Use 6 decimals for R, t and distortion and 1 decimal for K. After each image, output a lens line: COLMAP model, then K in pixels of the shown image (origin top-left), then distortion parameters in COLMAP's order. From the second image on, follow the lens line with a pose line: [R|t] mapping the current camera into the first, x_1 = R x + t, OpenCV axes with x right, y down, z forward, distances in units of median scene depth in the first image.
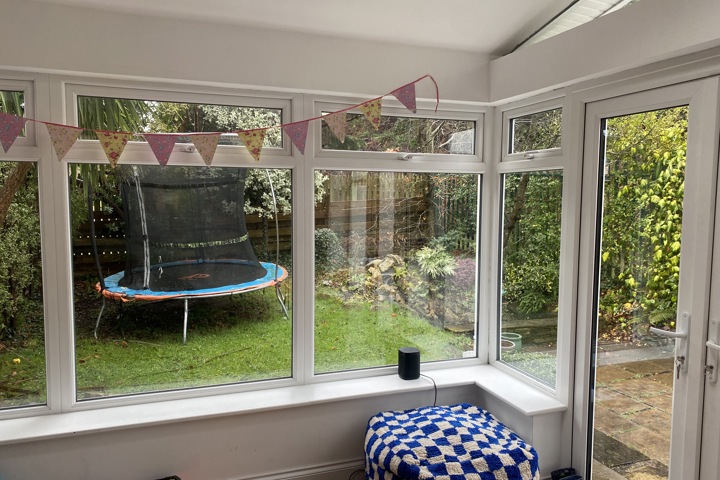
lens RADIAL K [[552.8, 0, 361.7], [0, 552.8, 241.5], [0, 0, 1]] dist [0.013808, -0.001071]
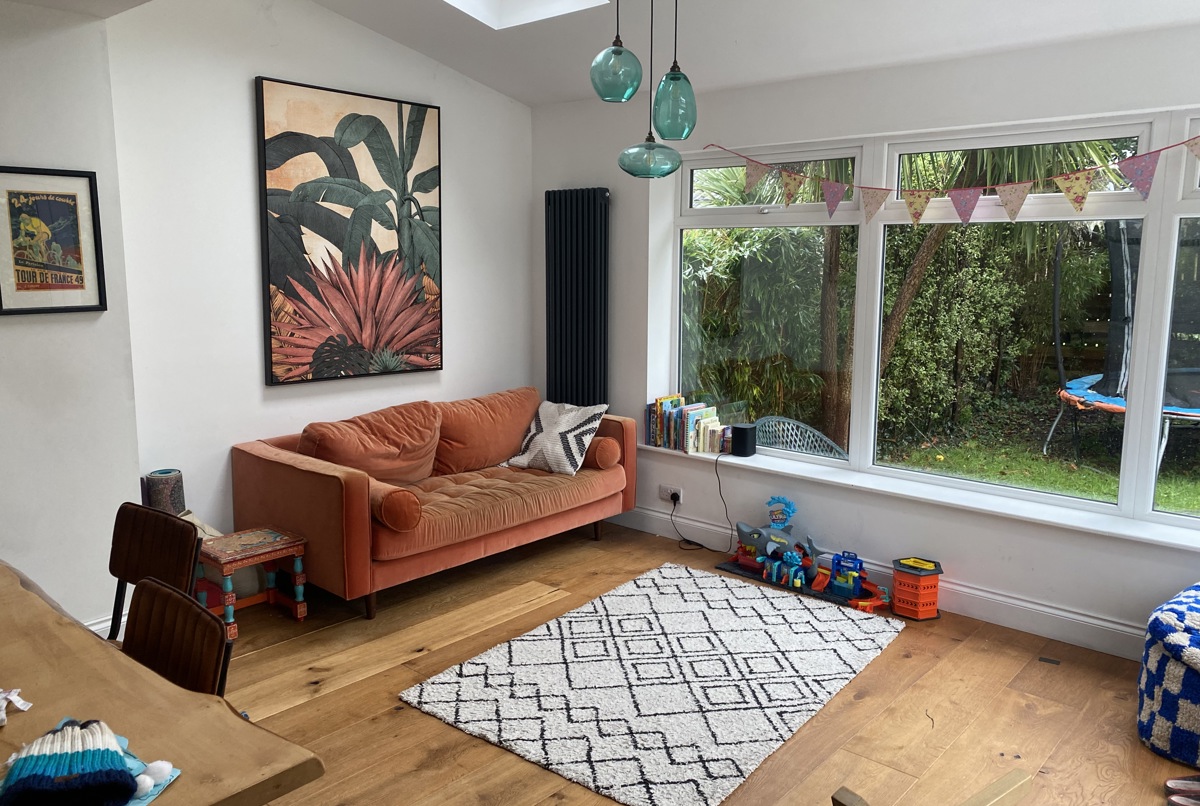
lens RADIAL K [[902.3, 0, 601.6], [0, 902.3, 400.9], [0, 0, 1]] dist [0.003752, 0.001960]
pose [[0.469477, 0.133124, -0.872852, 0.691488], [-0.071213, 0.991057, 0.112849, 0.025564], [0.880068, 0.009178, 0.474758, -0.215377]]
